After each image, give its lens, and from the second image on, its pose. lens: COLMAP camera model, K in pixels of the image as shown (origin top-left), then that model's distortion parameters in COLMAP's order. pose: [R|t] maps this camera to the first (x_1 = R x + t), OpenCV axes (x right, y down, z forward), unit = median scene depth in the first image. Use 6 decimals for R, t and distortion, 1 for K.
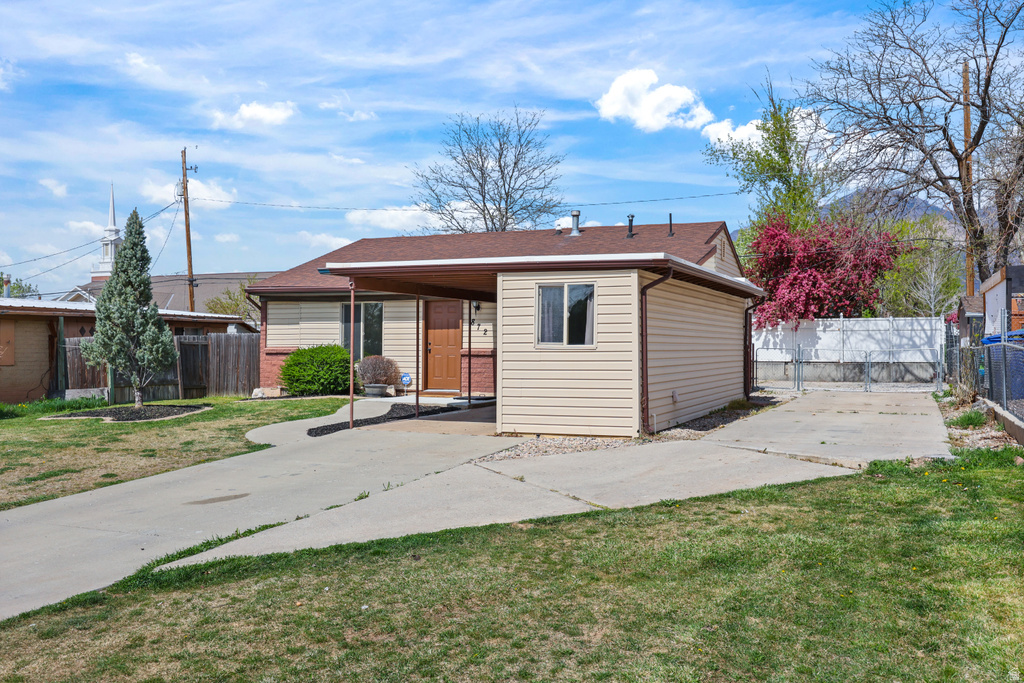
lens RADIAL K [[914.8, 0, 513.6], [0, 914.8, 342.0], [0, 0, 1]] dist [0.009354, -0.002983]
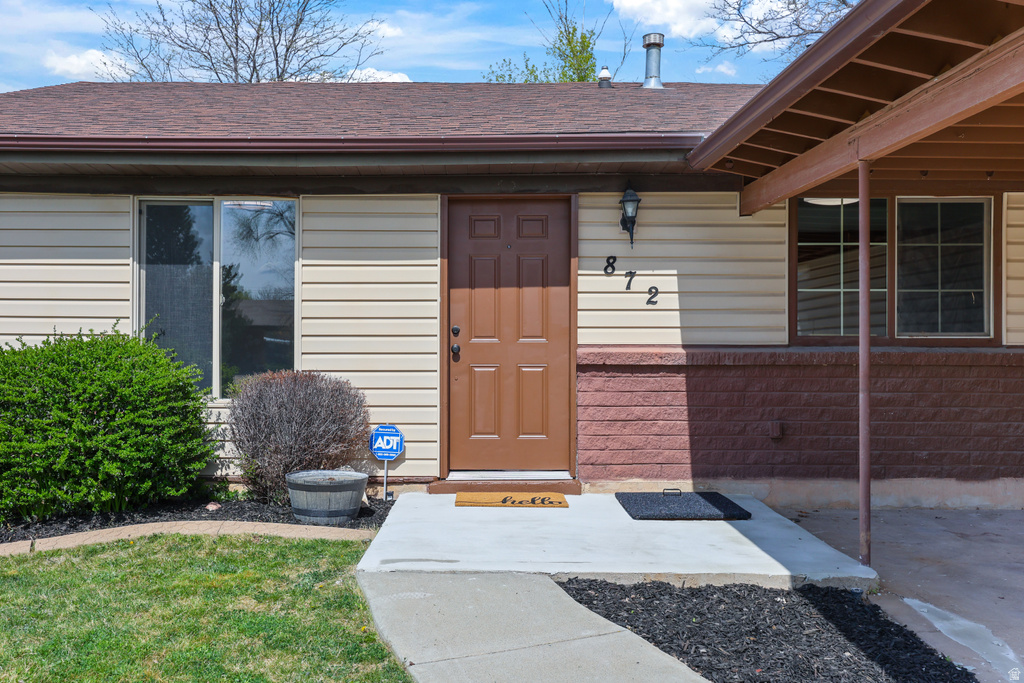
lens RADIAL K [[914.8, 0, 501.7], [0, 914.8, 339.3], [0, 0, 1]] dist [0.009354, -0.002983]
pose [[0.908972, -0.000931, 0.416856, -0.215149], [0.001099, 0.999999, -0.000163, 0.004740], [-0.416855, 0.000606, 0.908973, 0.703151]]
